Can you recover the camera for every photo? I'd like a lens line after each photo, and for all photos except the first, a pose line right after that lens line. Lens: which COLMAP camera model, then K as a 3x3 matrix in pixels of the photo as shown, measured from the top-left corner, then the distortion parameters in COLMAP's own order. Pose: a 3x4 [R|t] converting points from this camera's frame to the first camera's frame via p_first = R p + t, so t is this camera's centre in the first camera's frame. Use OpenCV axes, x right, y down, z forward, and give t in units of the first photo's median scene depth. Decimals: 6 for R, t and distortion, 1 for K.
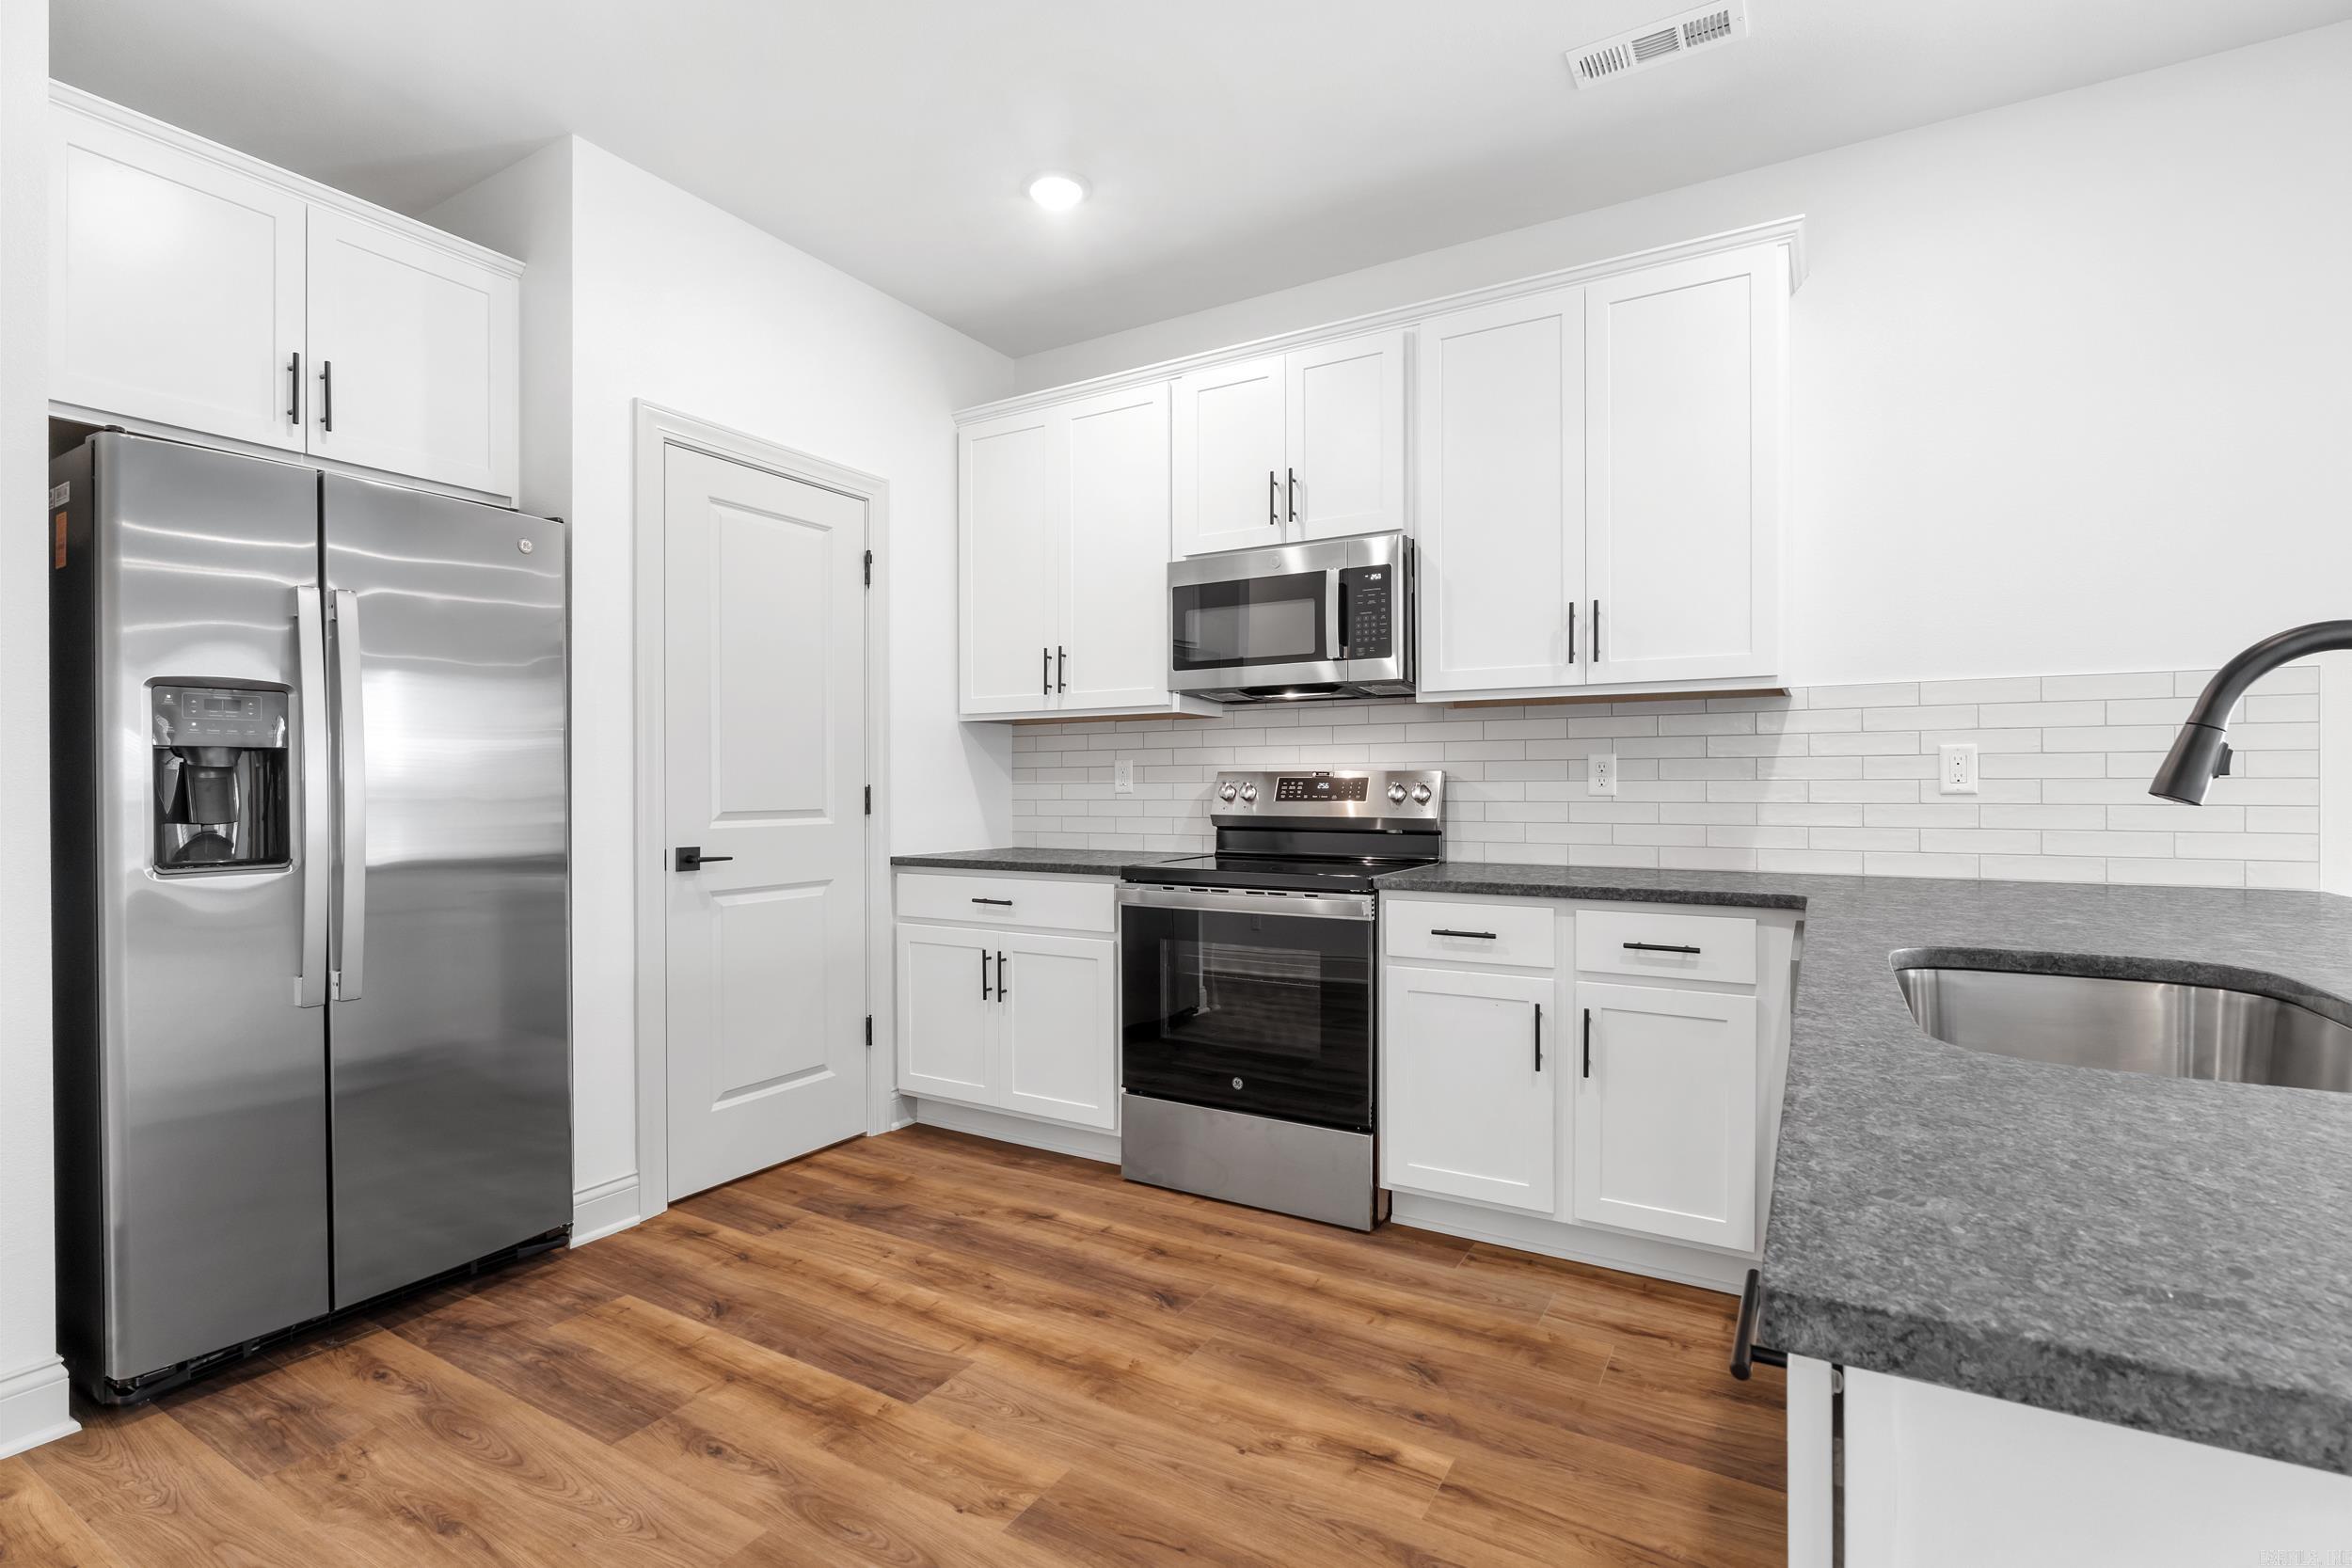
lens RADIAL K [[1078.7, 0, 1142.3], [0, 1078.7, 792.0], [0, 0, 1]] dist [-0.007324, 0.001295]
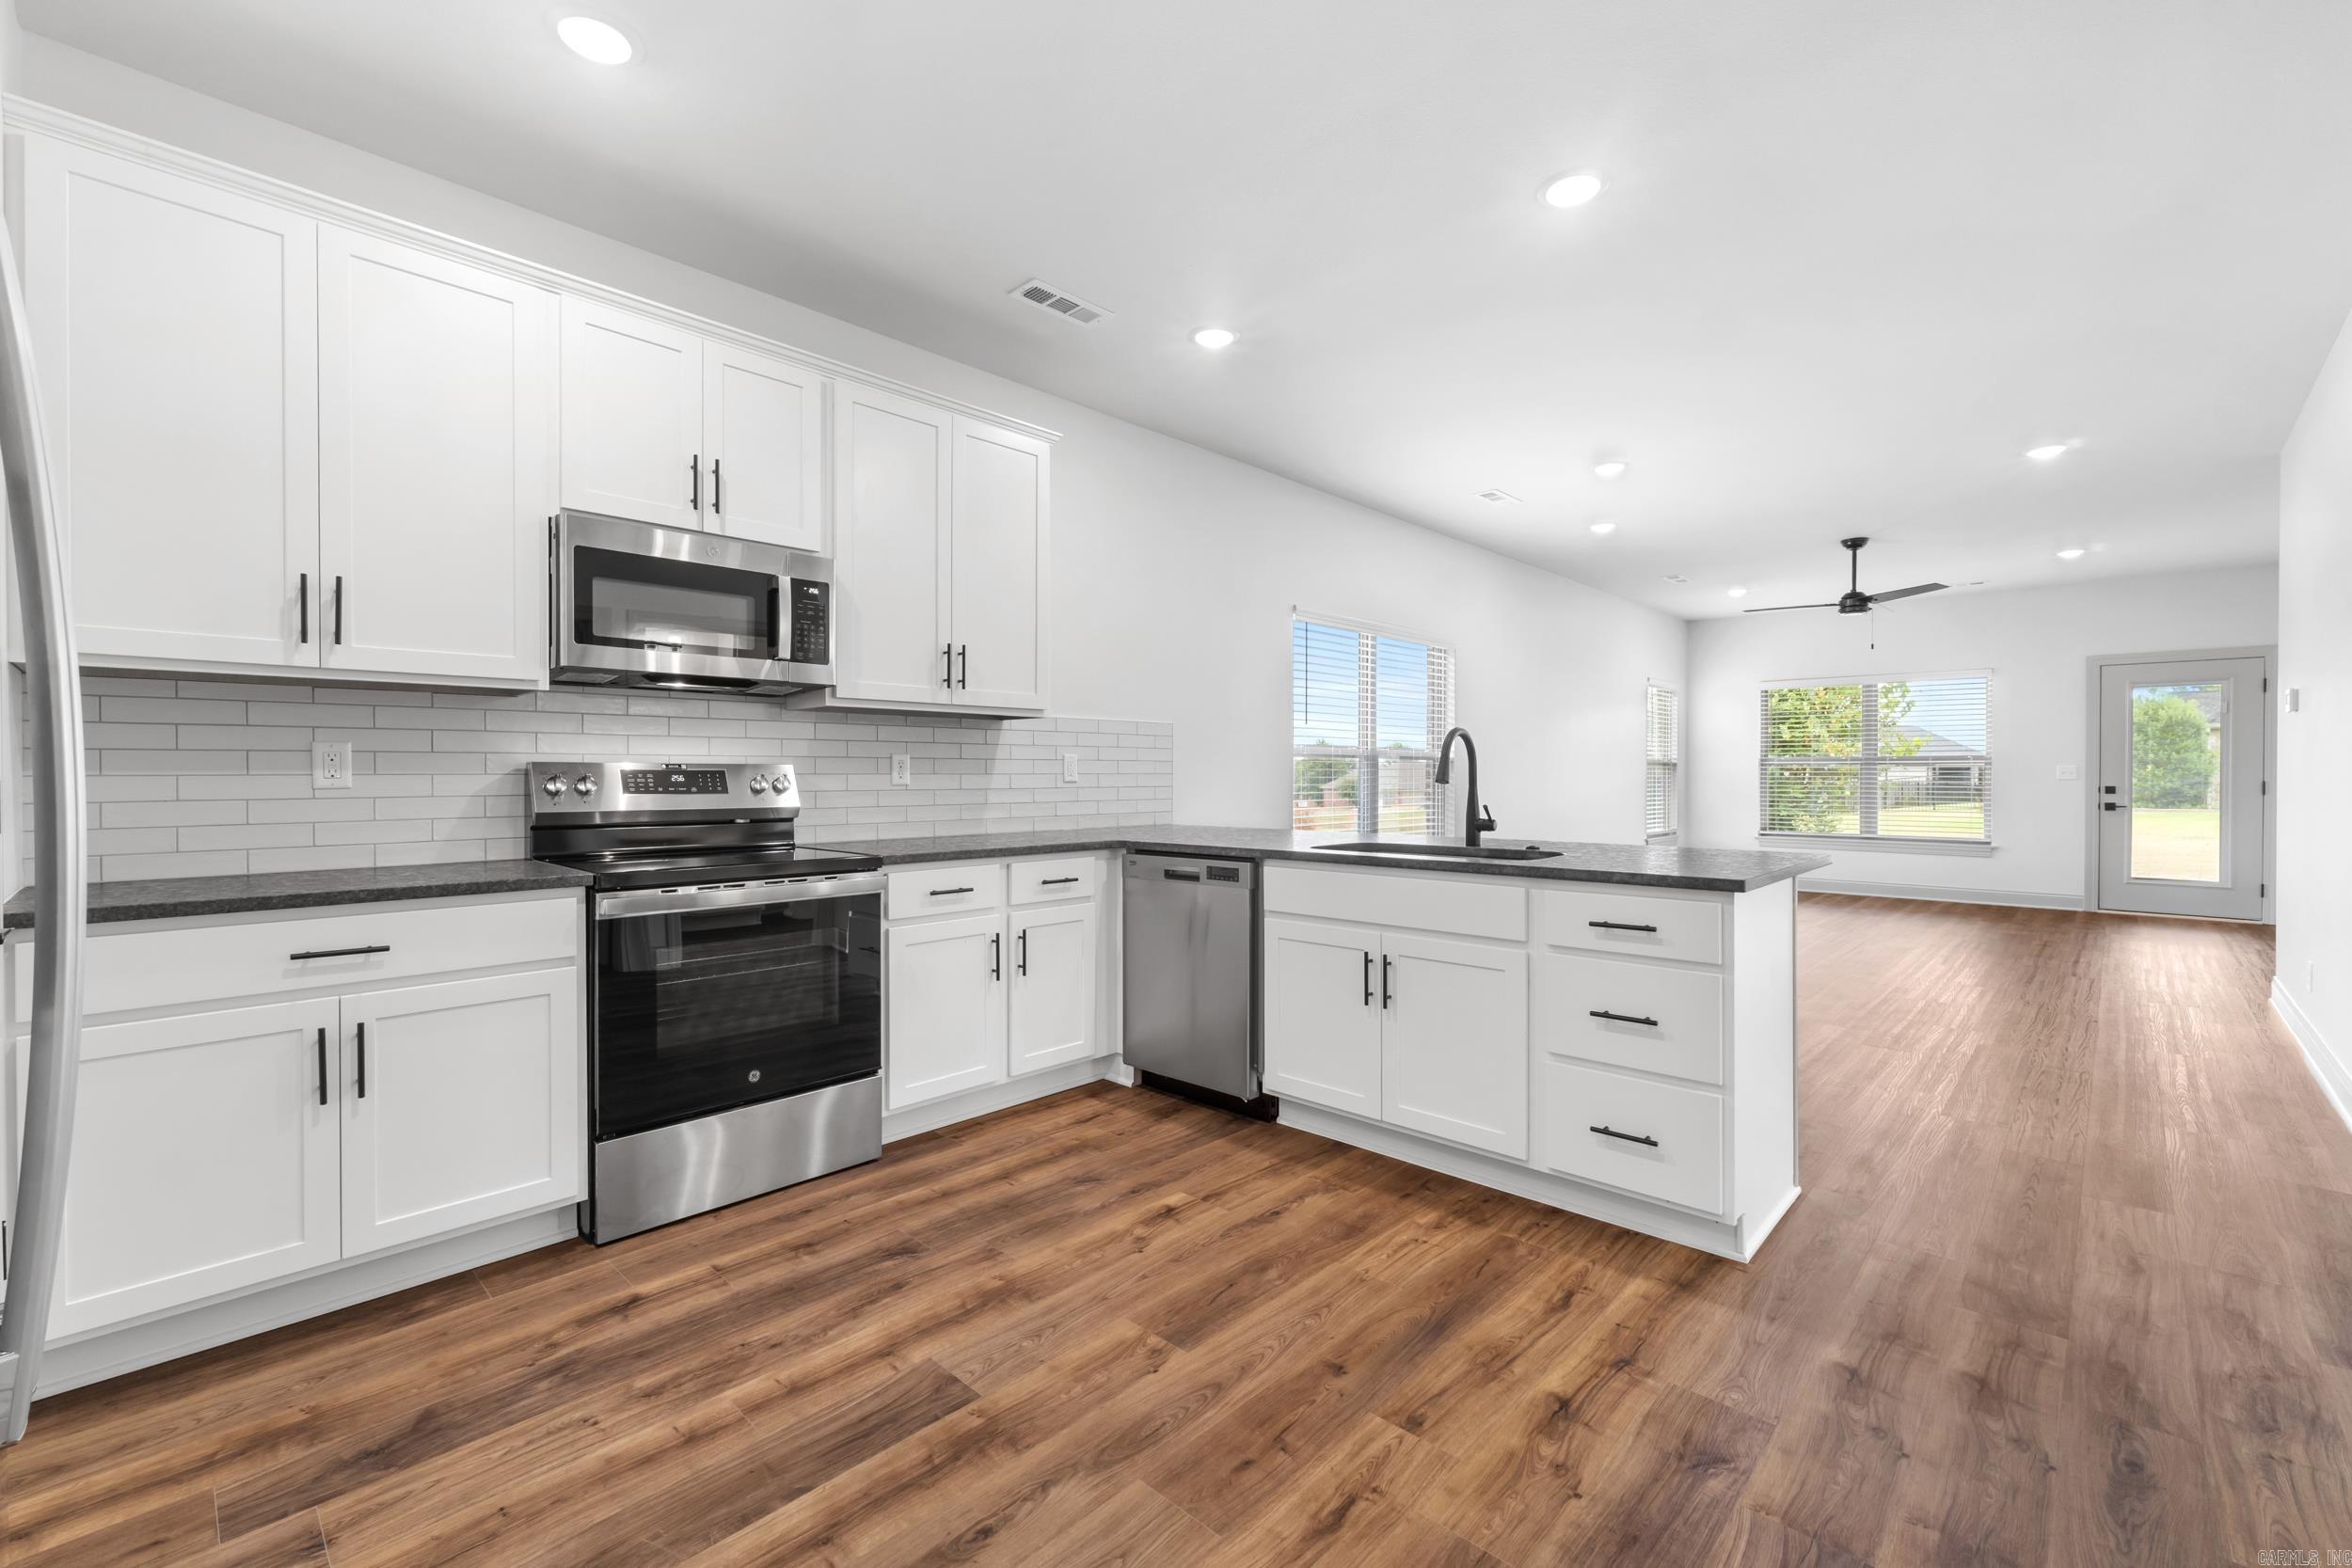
lens RADIAL K [[1002.0, 0, 1167.1], [0, 1002.0, 783.4], [0, 0, 1]] dist [0.010819, -0.000935]
pose [[0.220676, -0.006311, 0.975327, -0.736644], [0.007162, 0.999963, 0.004850, -0.002351], [-0.975321, 0.005915, 0.220713, 0.422456]]
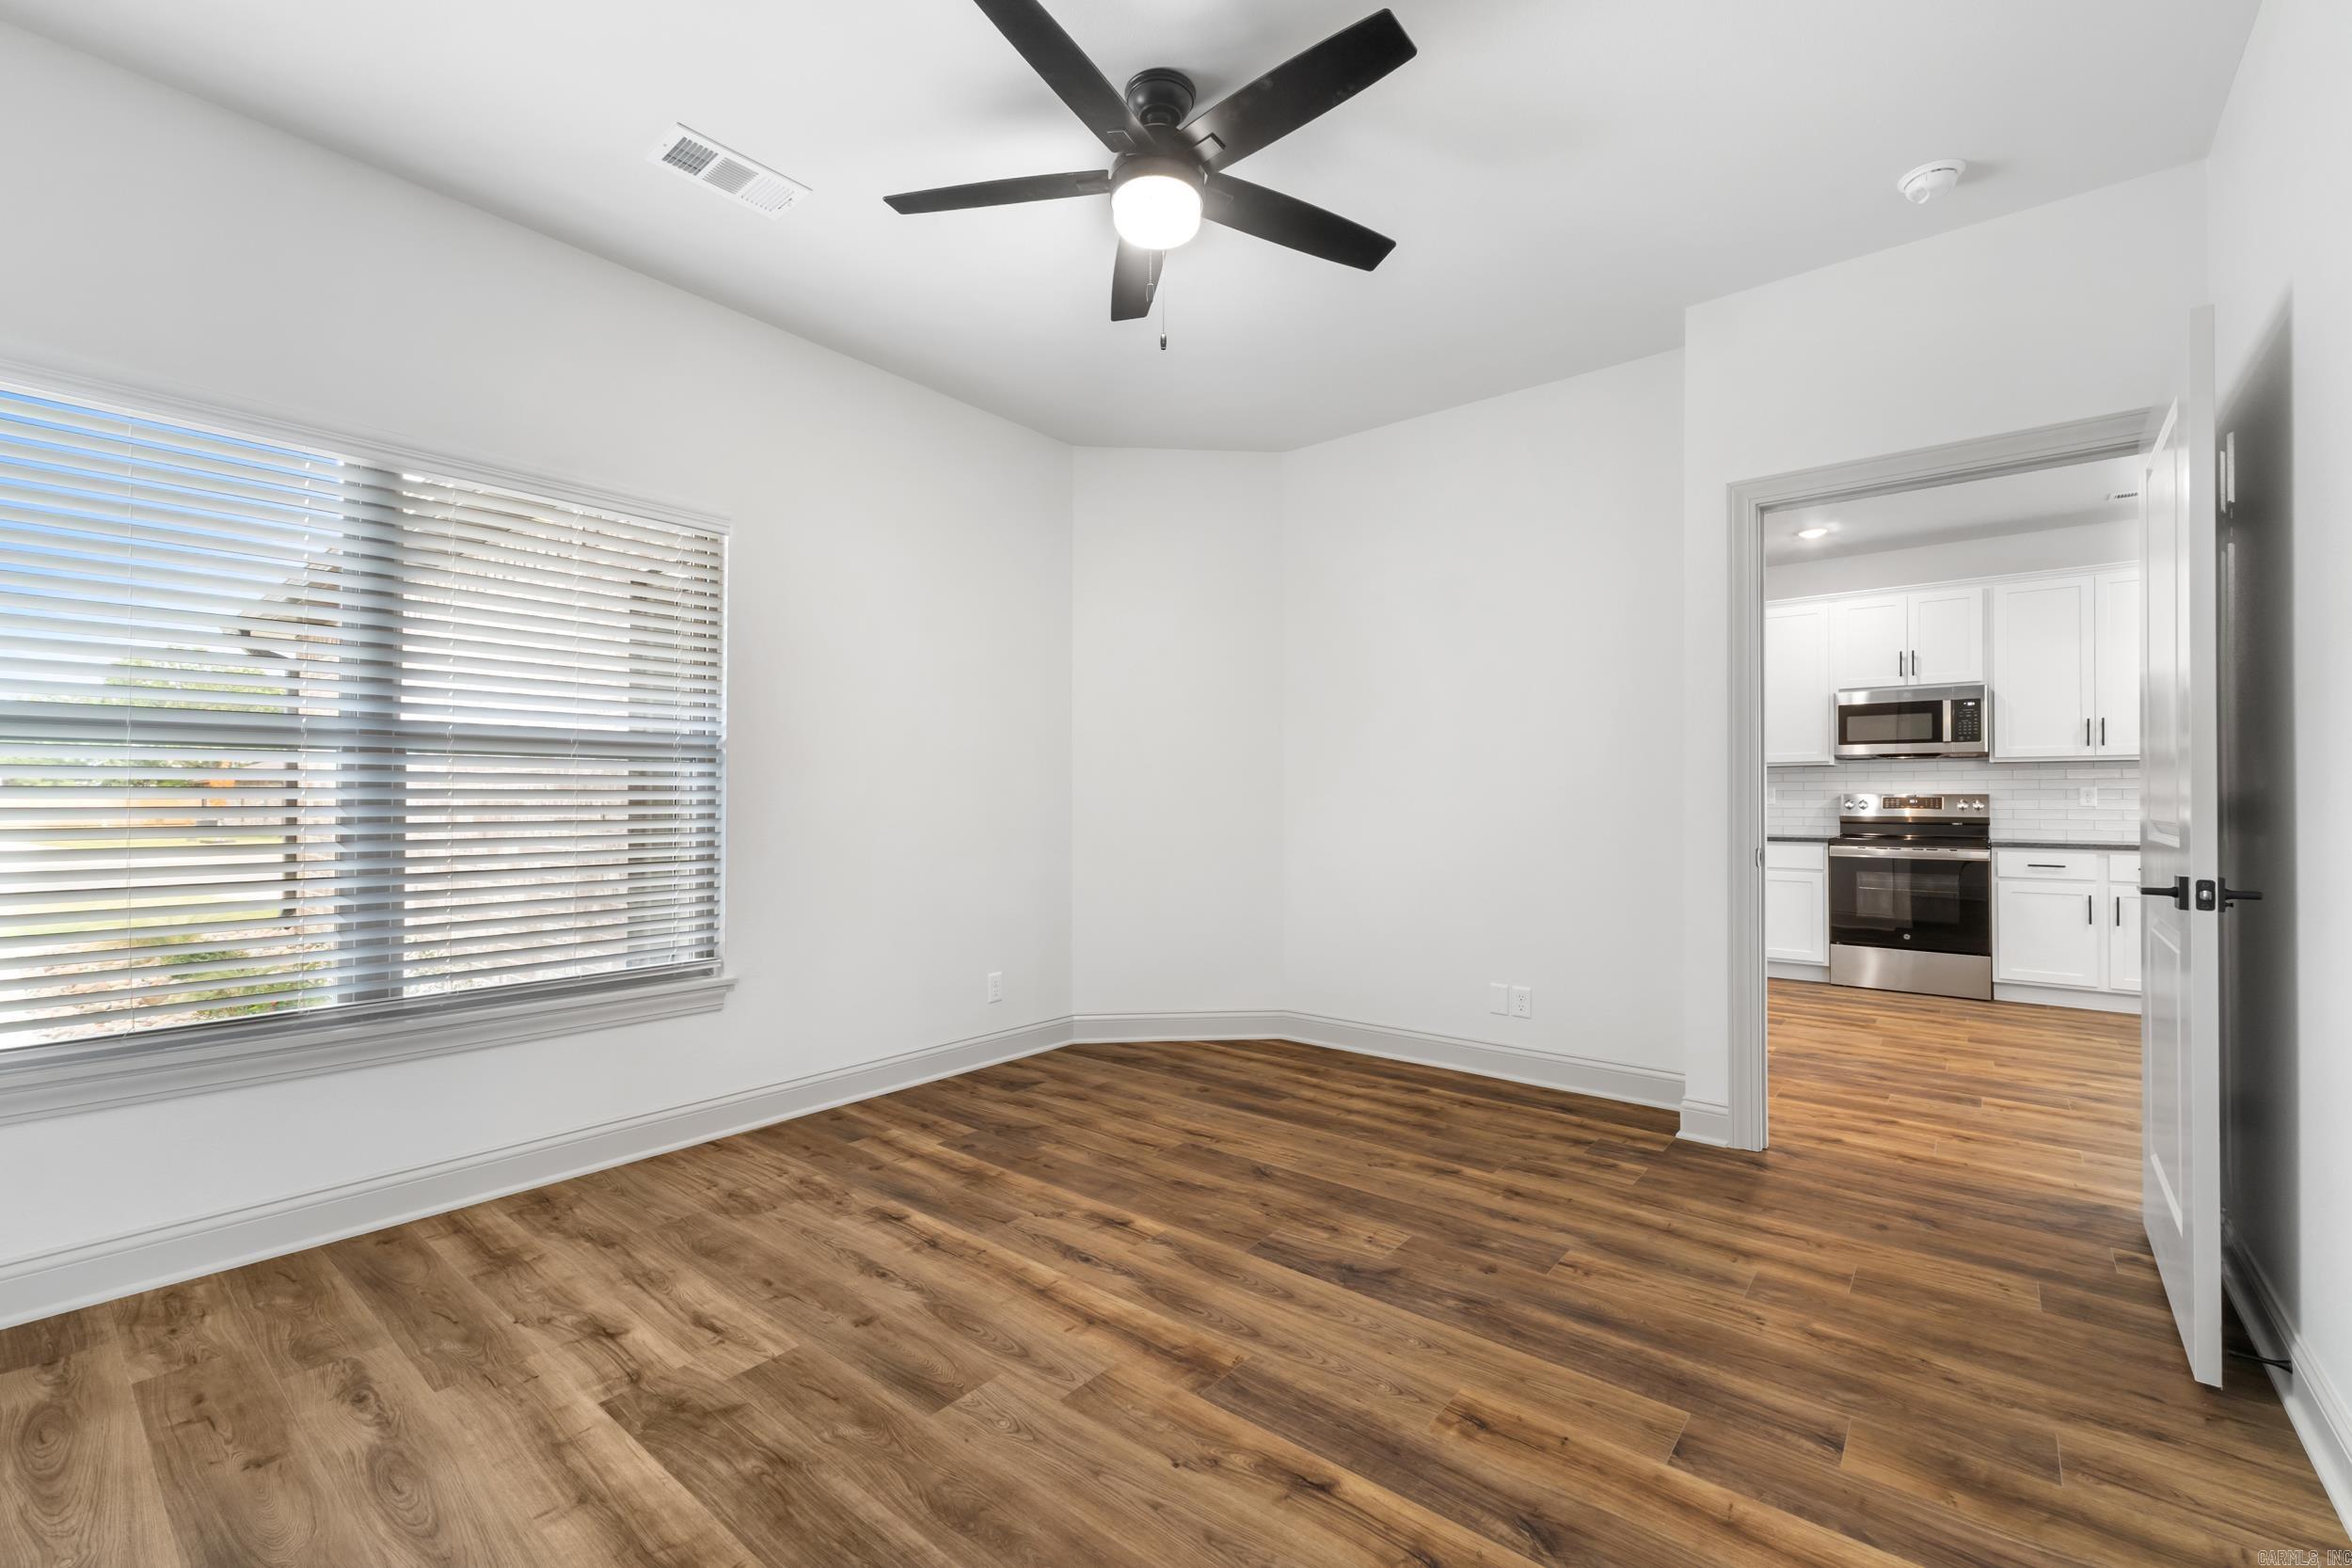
lens RADIAL K [[1002.0, 0, 1166.6], [0, 1002.0, 778.5], [0, 0, 1]] dist [0.010819, -0.000935]
pose [[0.990424, 0.007950, -0.137831, -1.119282], [-0.012624, 0.999373, -0.033071, 0.037227], [0.137482, 0.034494, 0.989903, -1.237127]]
